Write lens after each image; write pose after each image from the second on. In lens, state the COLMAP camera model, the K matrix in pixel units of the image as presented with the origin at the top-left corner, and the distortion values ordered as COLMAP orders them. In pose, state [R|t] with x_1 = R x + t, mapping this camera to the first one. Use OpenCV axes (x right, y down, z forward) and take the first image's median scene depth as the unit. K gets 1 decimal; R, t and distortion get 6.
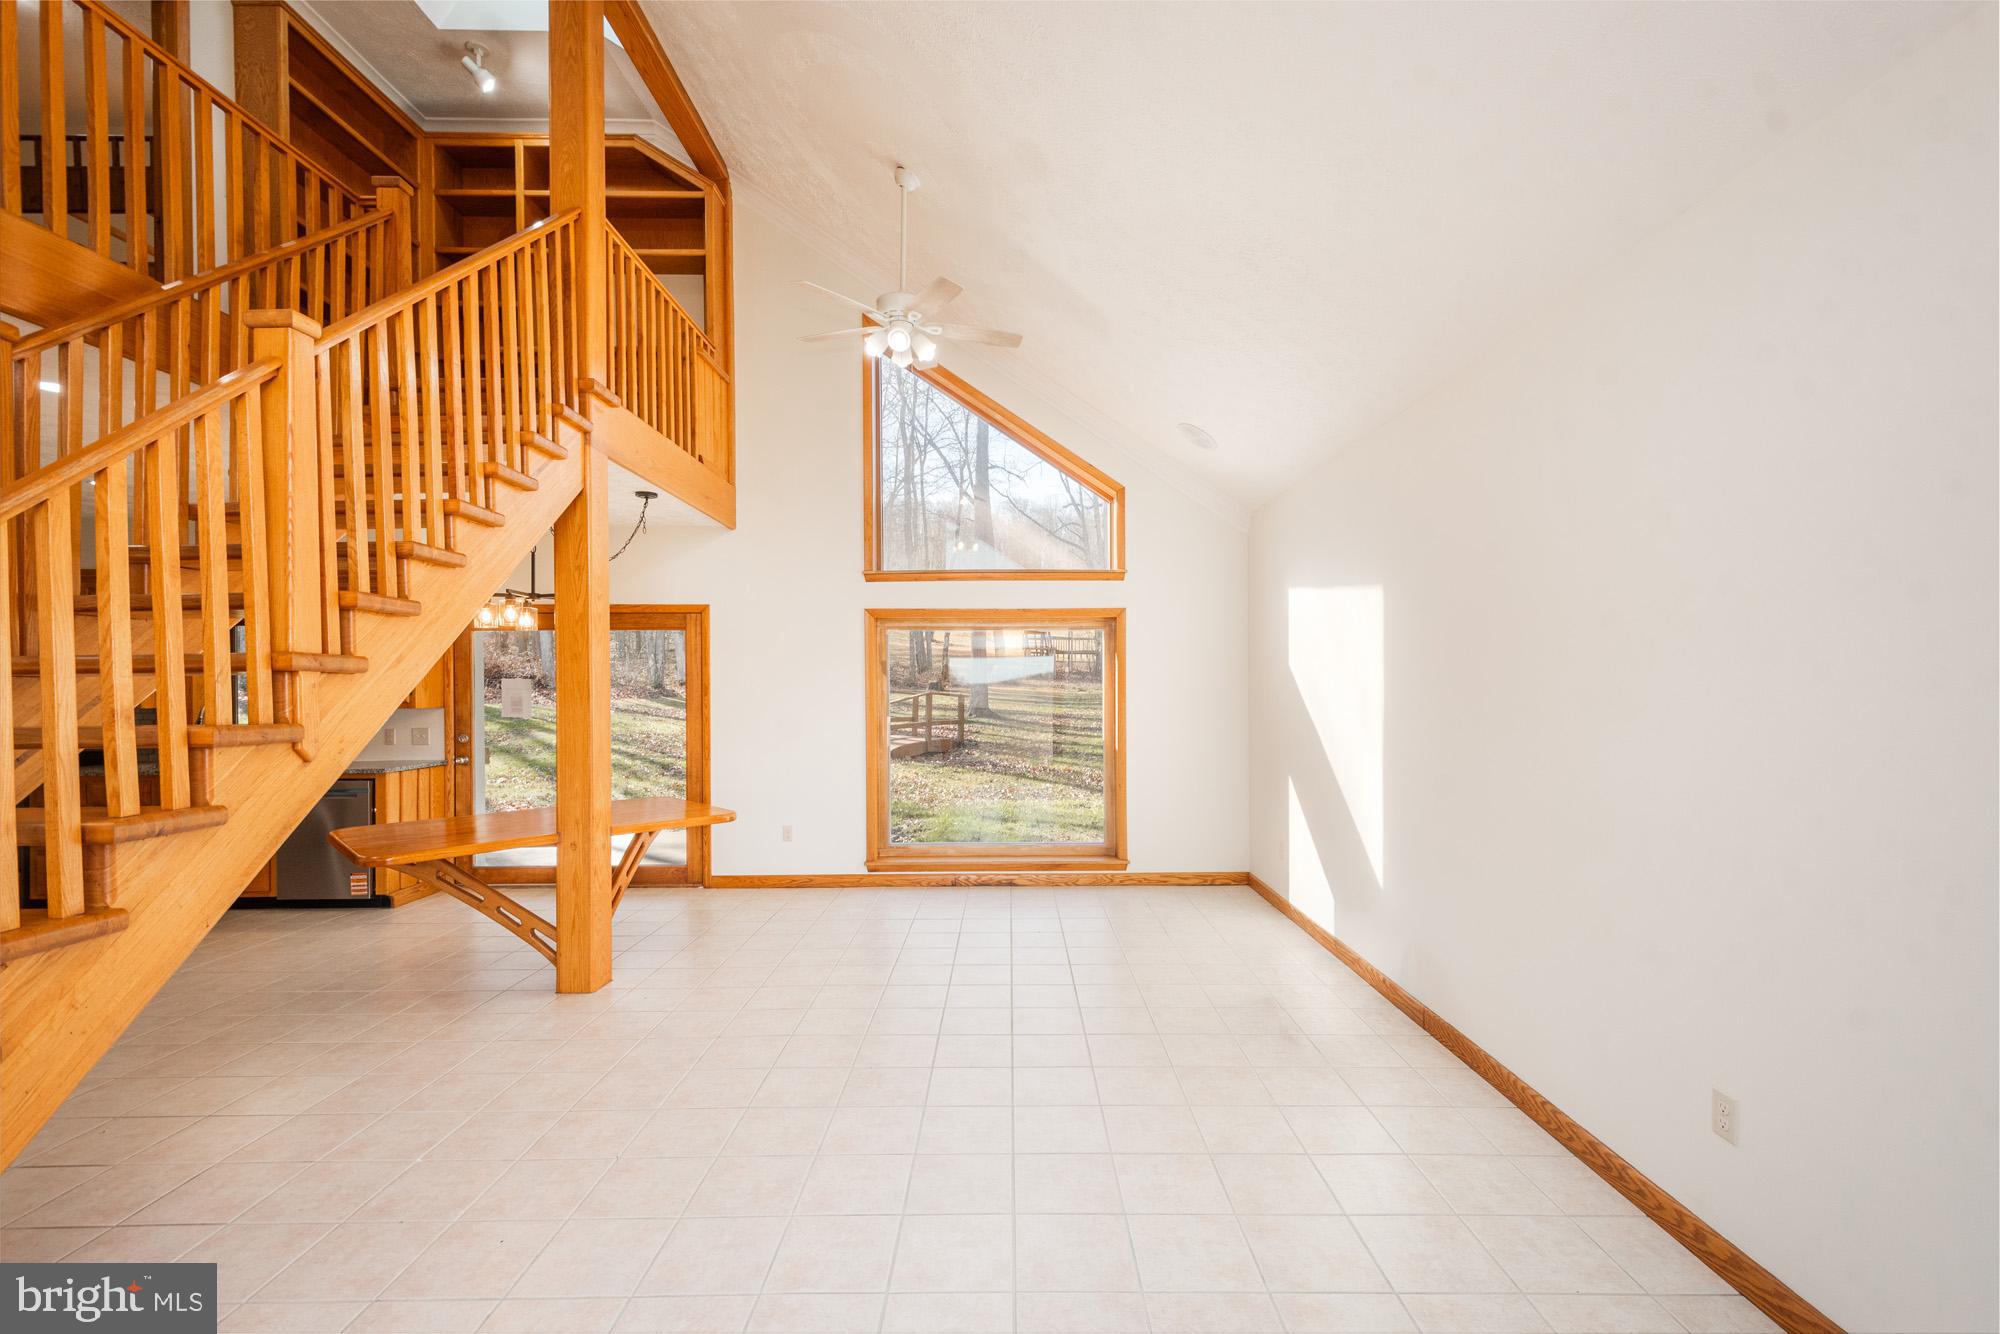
lens RADIAL K [[886.1, 0, 1005.1], [0, 886.1, 684.4], [0, 0, 1]] dist [0.010068, -0.001820]
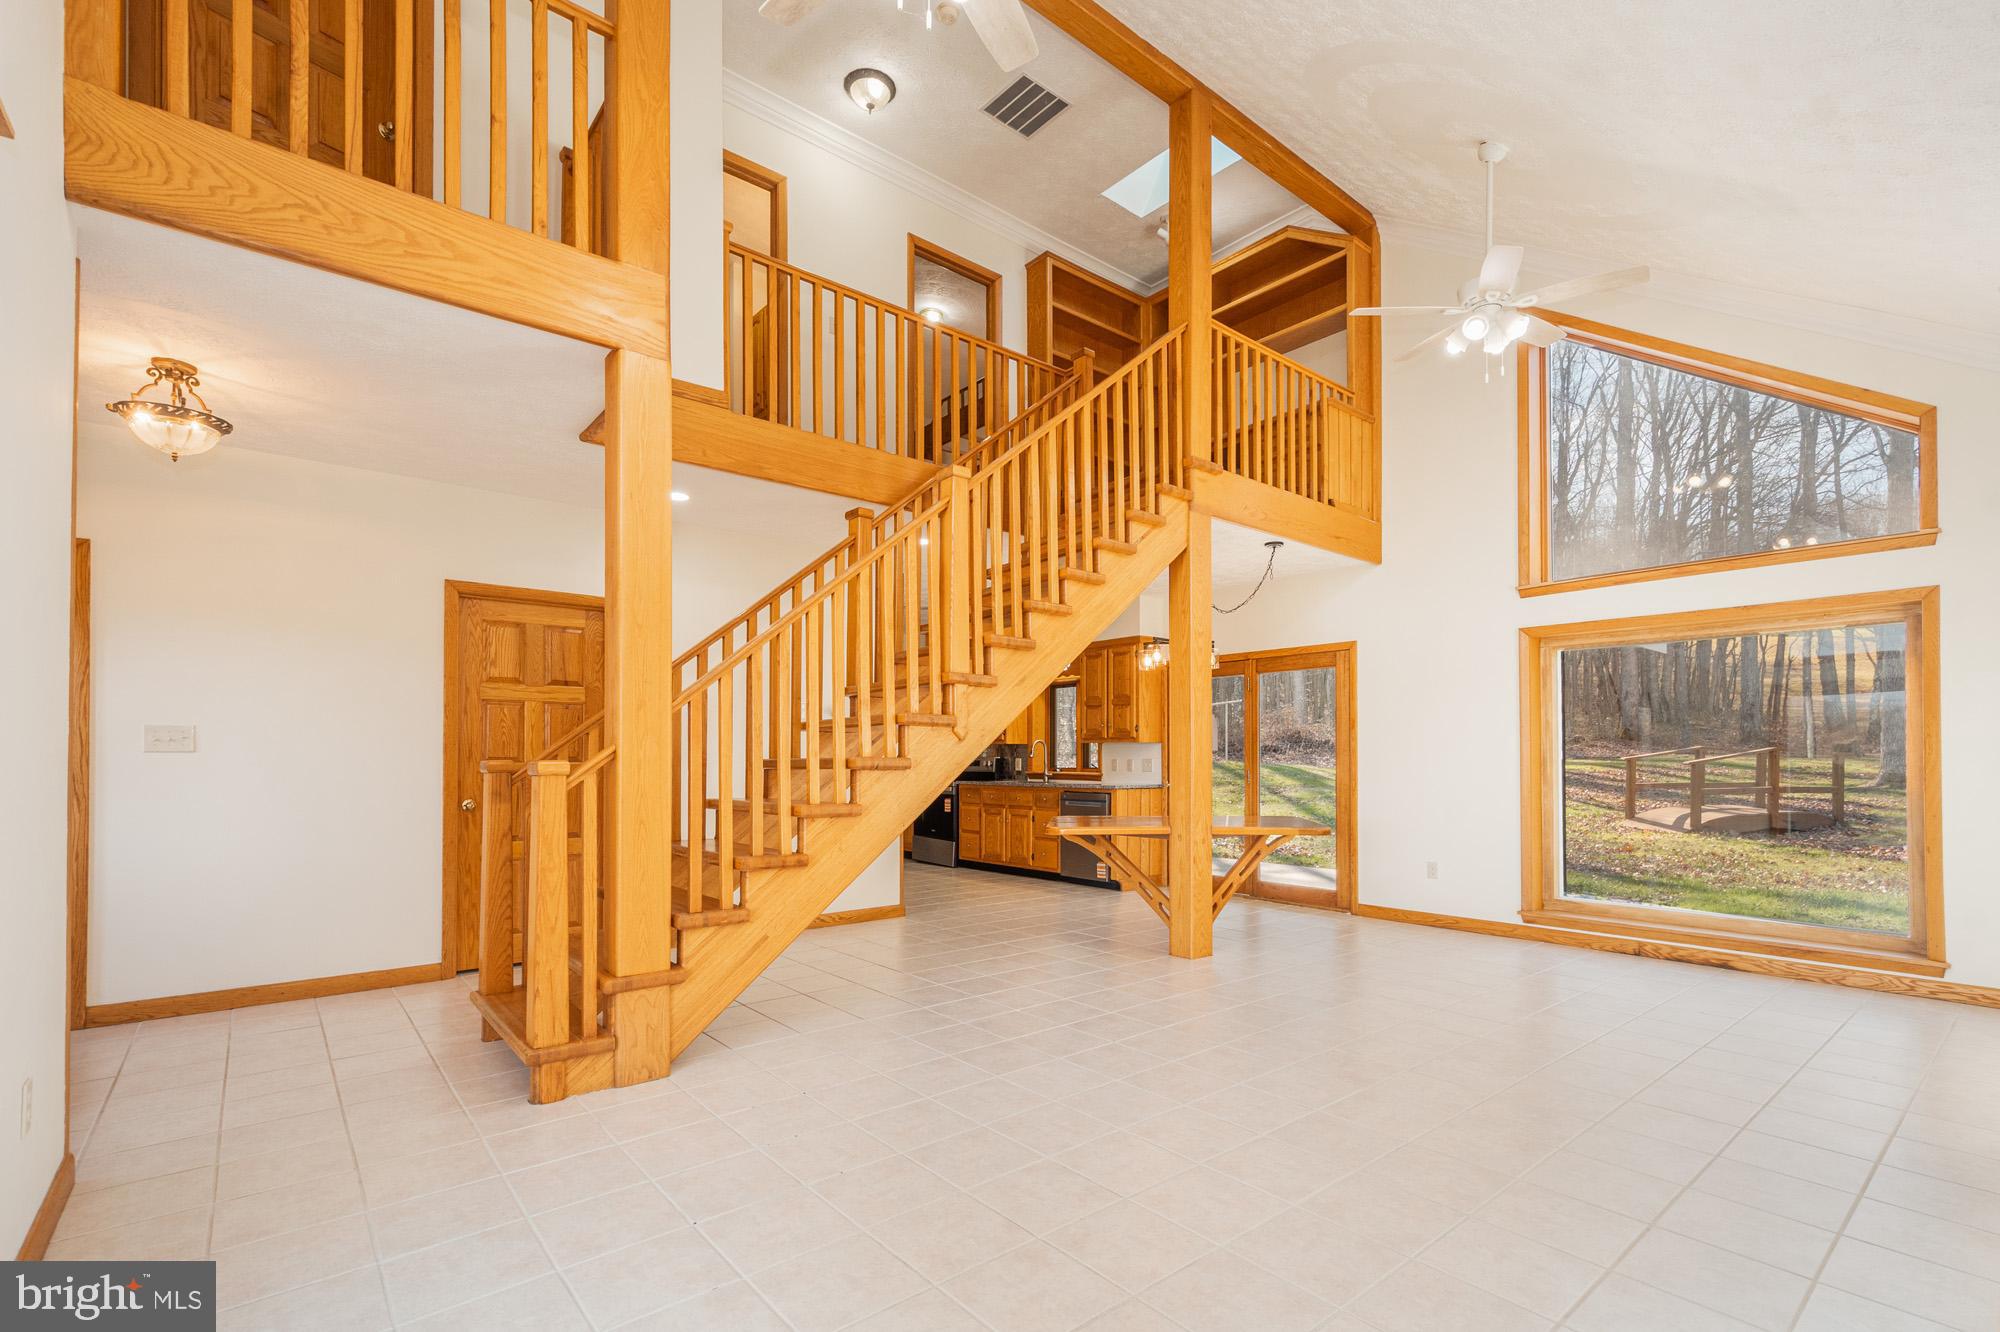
lens RADIAL K [[886.1, 0, 973.7], [0, 886.1, 737.2], [0, 0, 1]] dist [0.010068, -0.001820]
pose [[0.624315, -0.006991, -0.781141, 0.210830], [-0.008932, 0.999831, -0.016087, 0.046546], [0.781121, 0.017020, 0.624147, 0.006342]]
